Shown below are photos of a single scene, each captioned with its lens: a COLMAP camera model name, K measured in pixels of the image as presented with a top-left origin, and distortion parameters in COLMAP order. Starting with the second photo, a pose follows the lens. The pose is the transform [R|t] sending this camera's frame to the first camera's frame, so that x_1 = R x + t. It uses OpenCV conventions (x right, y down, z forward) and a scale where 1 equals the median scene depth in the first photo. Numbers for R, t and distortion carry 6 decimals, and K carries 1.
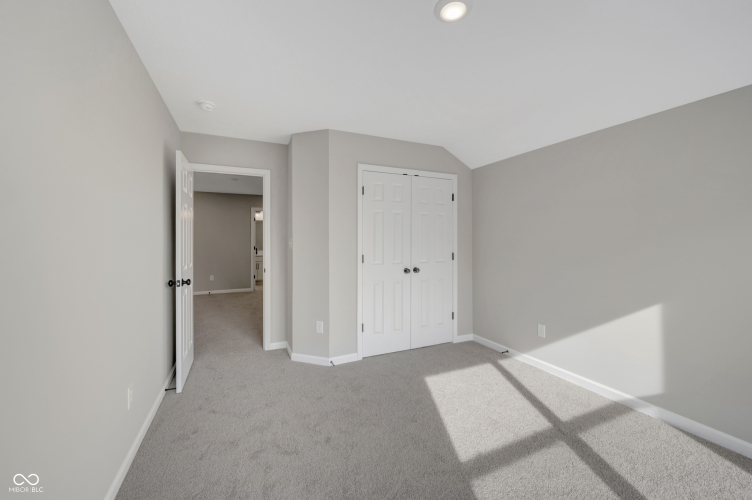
lens RADIAL K [[299.1, 0, 377.0], [0, 299.1, 247.7], [0, 0, 1]] dist [-0.000209, 0.000001]
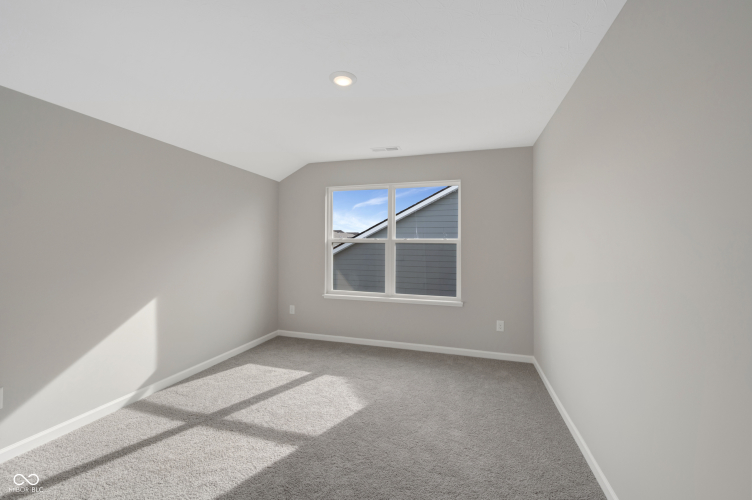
lens RADIAL K [[299.1, 0, 377.0], [0, 299.1, 247.7], [0, 0, 1]] dist [-0.000209, 0.000001]
pose [[-0.755833, -0.005696, 0.654740, -0.534789], [-0.000115, 0.999963, 0.008567, -0.027355], [-0.654764, 0.006400, -0.755806, 1.331850]]
